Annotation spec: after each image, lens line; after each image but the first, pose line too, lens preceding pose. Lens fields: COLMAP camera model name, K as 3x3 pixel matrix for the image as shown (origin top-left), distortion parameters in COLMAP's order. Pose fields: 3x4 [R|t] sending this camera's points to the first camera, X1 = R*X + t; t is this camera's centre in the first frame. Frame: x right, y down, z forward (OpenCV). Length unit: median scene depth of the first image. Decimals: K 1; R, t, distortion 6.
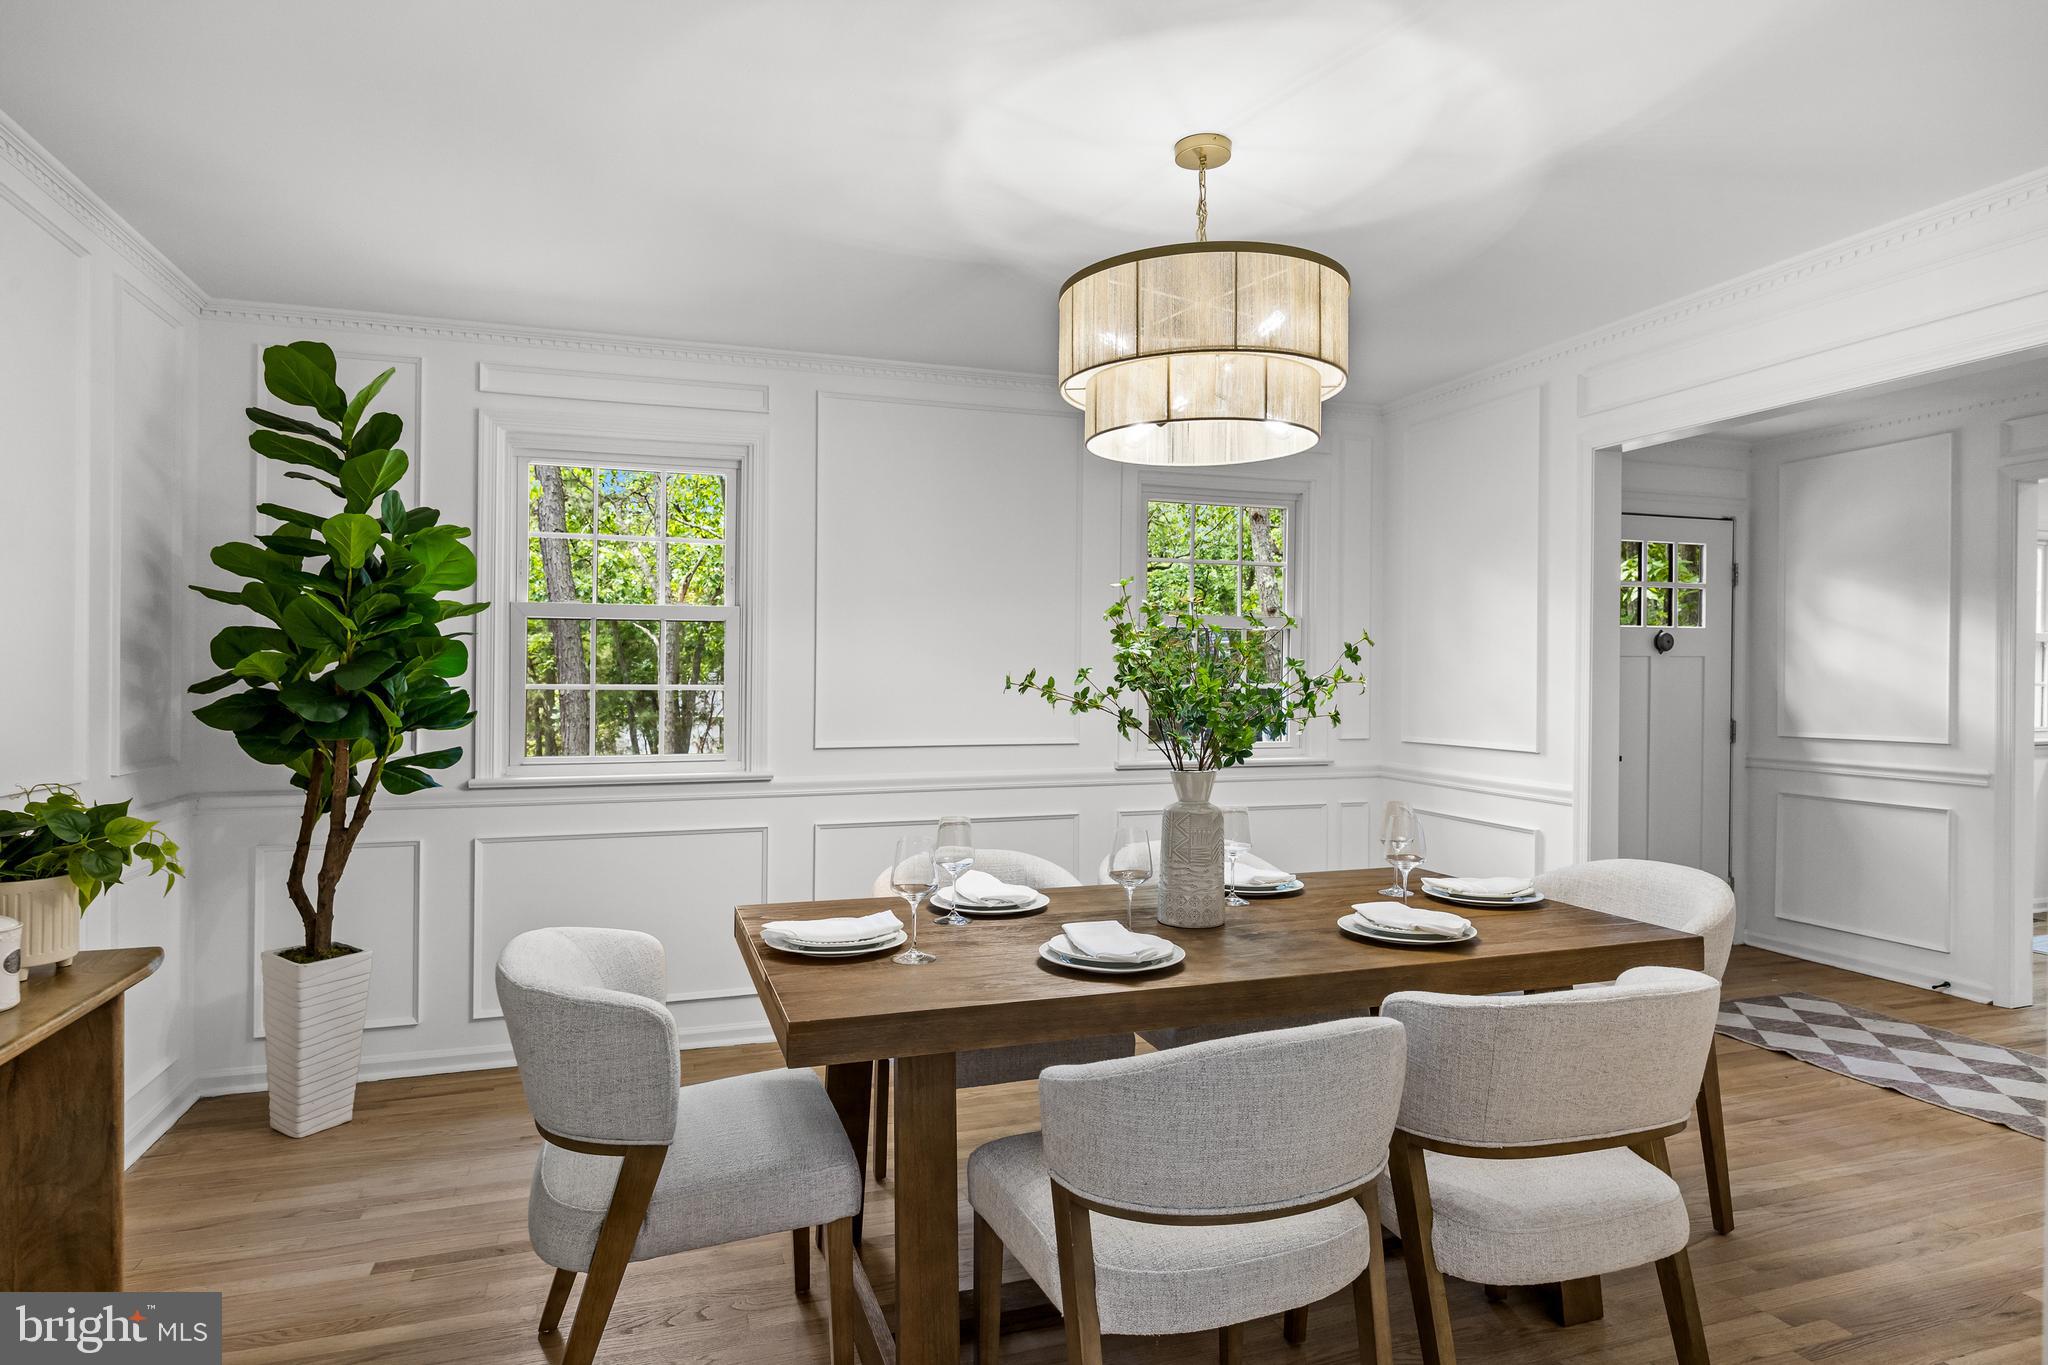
lens RADIAL K [[1142.4, 0, 1024.0], [0, 1142.4, 682.5], [0, 0, 1]] dist [-0.006524, -0.000450]
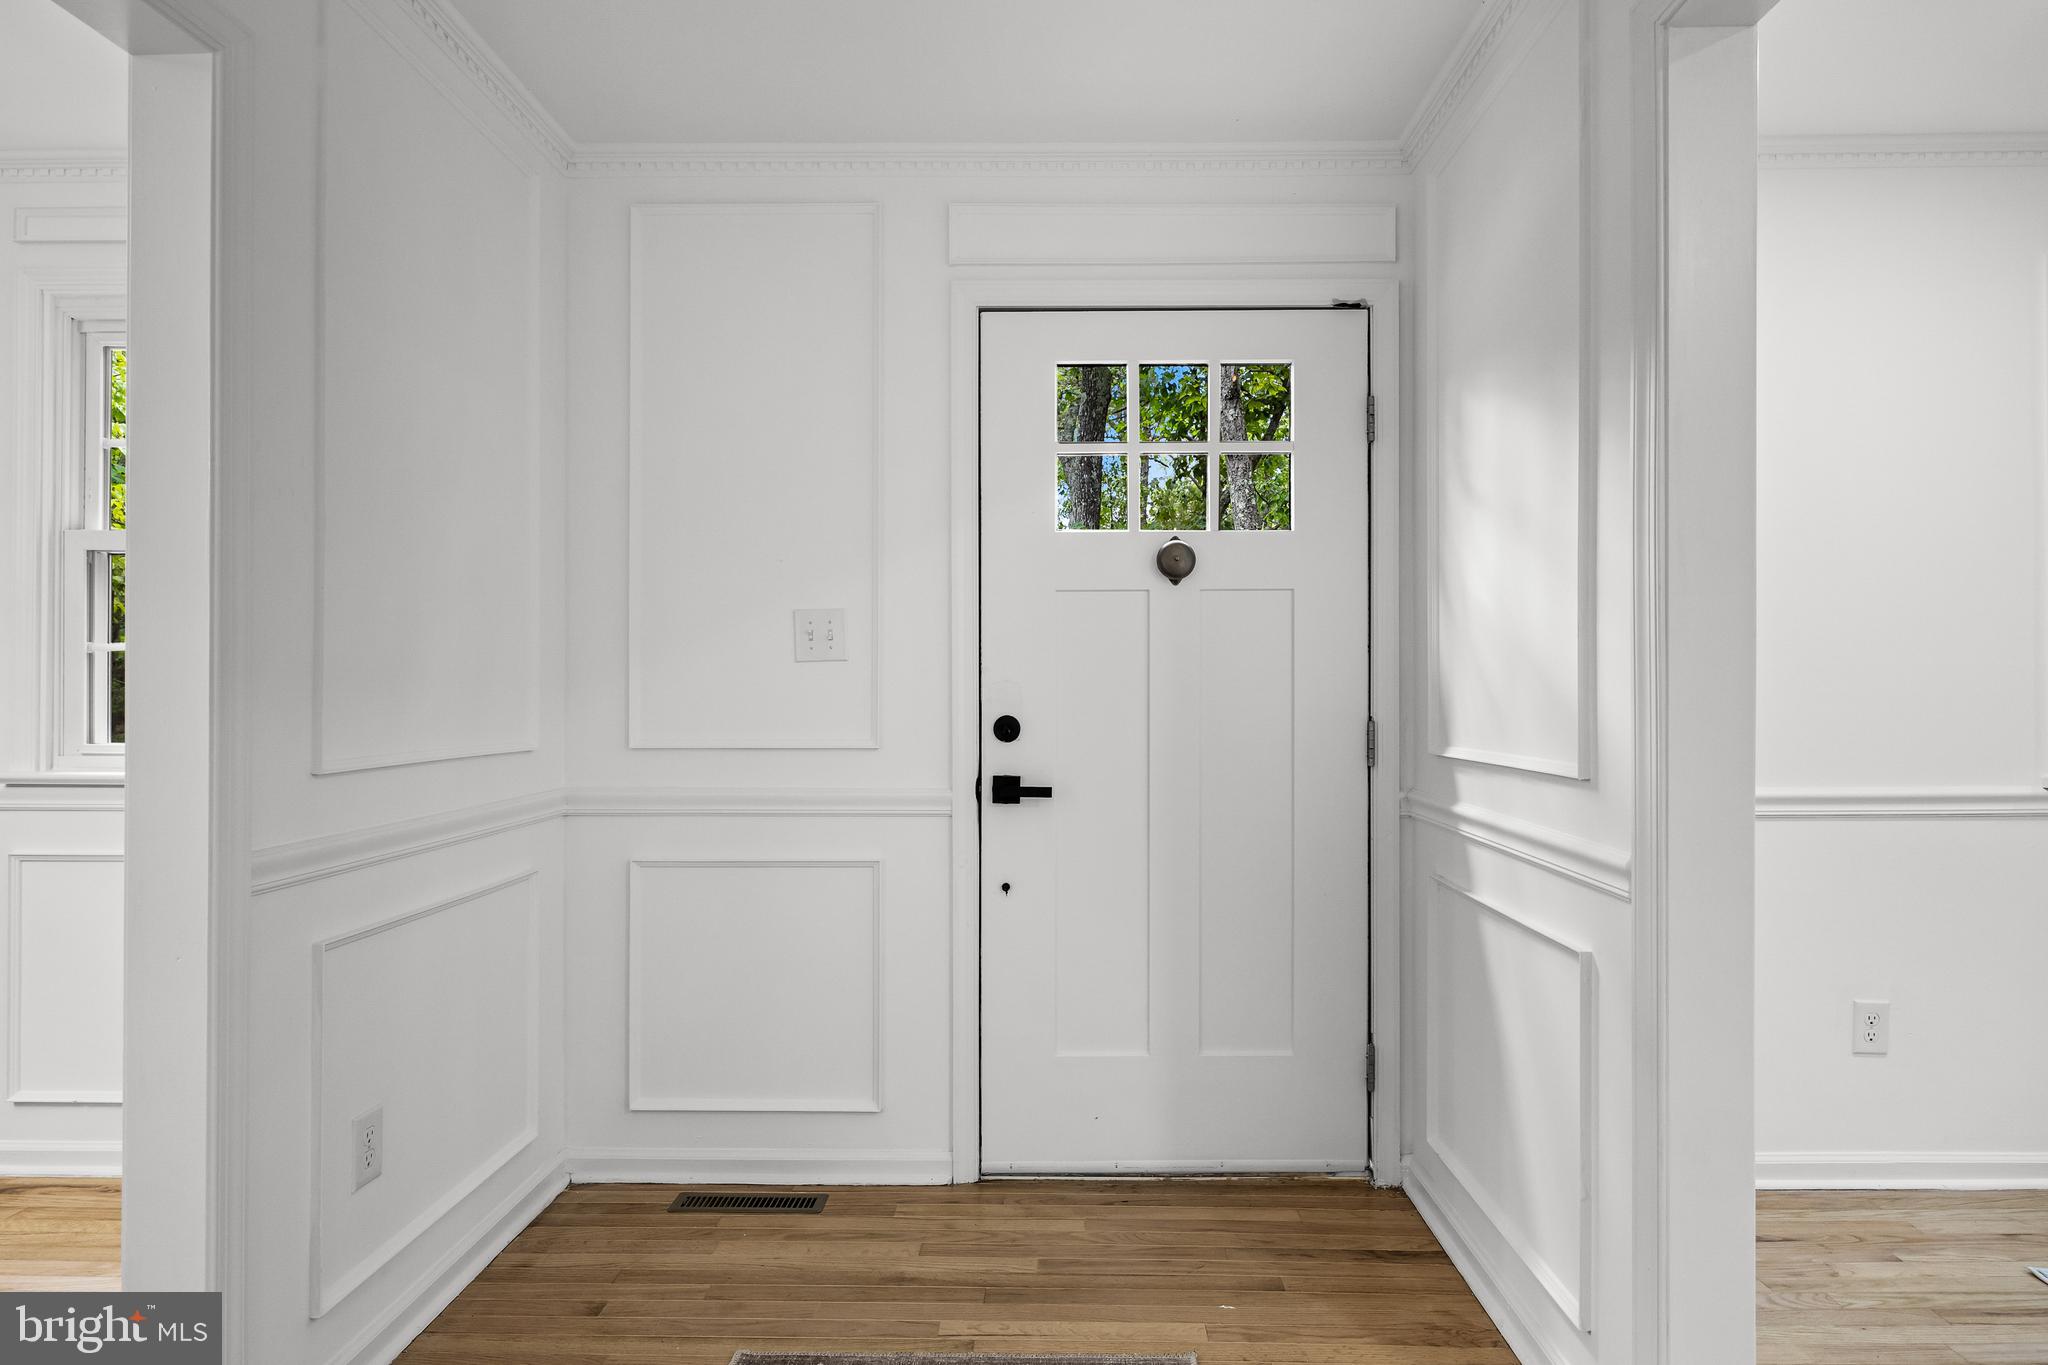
lens RADIAL K [[1142.4, 0, 1024.0], [0, 1142.4, 682.5], [0, 0, 1]] dist [-0.006524, -0.000450]
pose [[0.936633, -0.001118, -0.350310, 0.657121], [-0.002703, 0.999942, -0.010418, 0.020708], [0.350301, 0.010705, 0.936576, 0.502164]]
